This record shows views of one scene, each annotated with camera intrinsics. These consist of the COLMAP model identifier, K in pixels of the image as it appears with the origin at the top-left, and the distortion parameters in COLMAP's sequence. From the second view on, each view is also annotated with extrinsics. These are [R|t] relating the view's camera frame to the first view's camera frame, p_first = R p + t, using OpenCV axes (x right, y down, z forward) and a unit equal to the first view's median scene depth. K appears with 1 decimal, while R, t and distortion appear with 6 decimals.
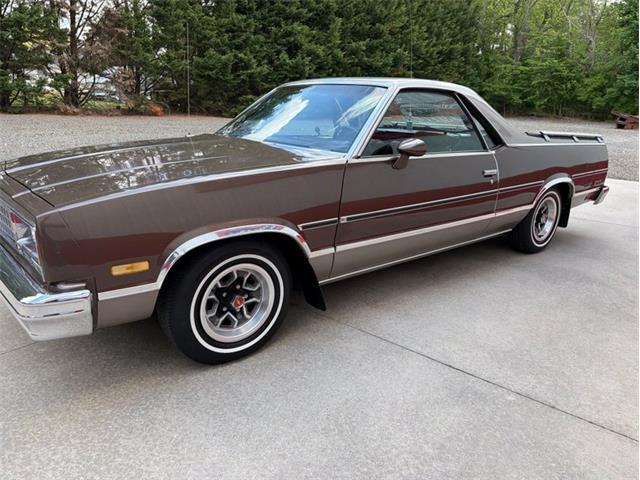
lens RADIAL K [[457.0, 0, 317.7], [0, 457.0, 240.6], [0, 0, 1]] dist [0.017251, -0.025208]
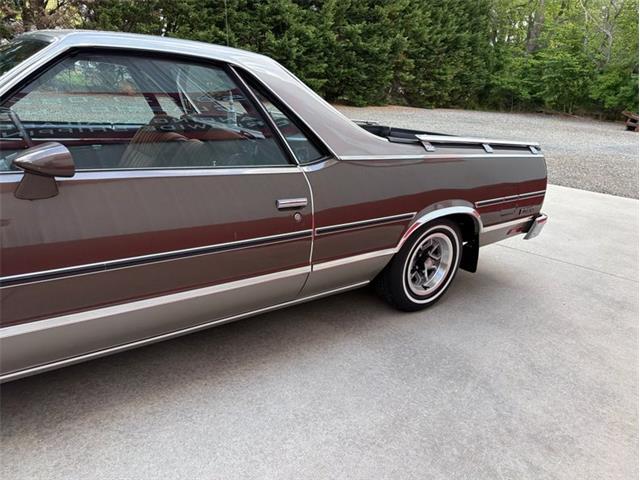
lens RADIAL K [[457.0, 0, 319.5], [0, 457.0, 242.2], [0, 0, 1]] dist [0.017251, -0.025208]
pose [[0.998669, 0.049311, -0.015089, 0.066076], [-0.048841, 0.998354, 0.030061, -0.018116], [0.016547, -0.029284, 0.999434, 0.062043]]
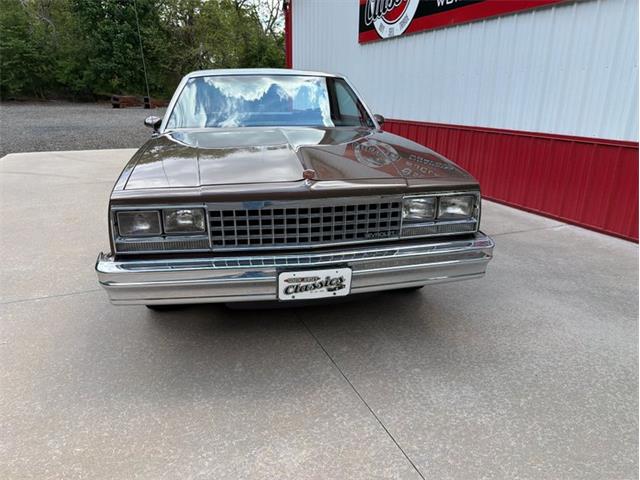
lens RADIAL K [[457.0, 0, 317.5], [0, 457.0, 241.2], [0, 0, 1]] dist [0.017251, -0.025208]
pose [[0.476792, -0.298629, 0.826735, -0.154454], [0.267531, 0.945203, 0.187132, -0.020640], [-0.837315, 0.131954, 0.530558, 0.055097]]
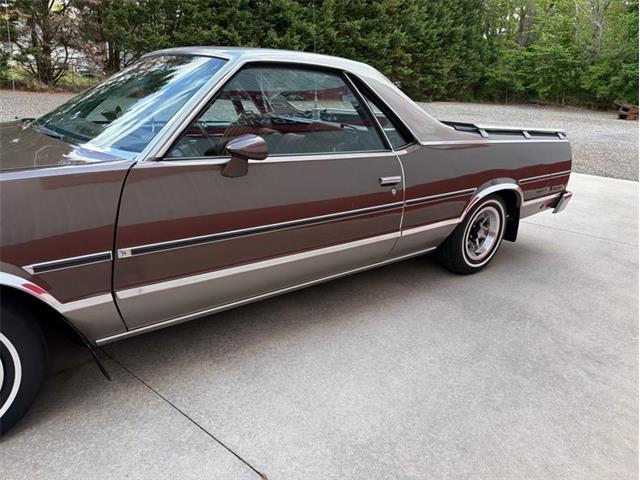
lens RADIAL K [[457.0, 0, 326.0], [0, 457.0, 243.0], [0, 0, 1]] dist [0.017251, -0.025208]
pose [[0.999746, 0.020759, 0.008746, 0.041034], [-0.021090, 0.998993, 0.039613, -0.011048], [-0.007915, -0.039787, 0.999177, 0.036951]]
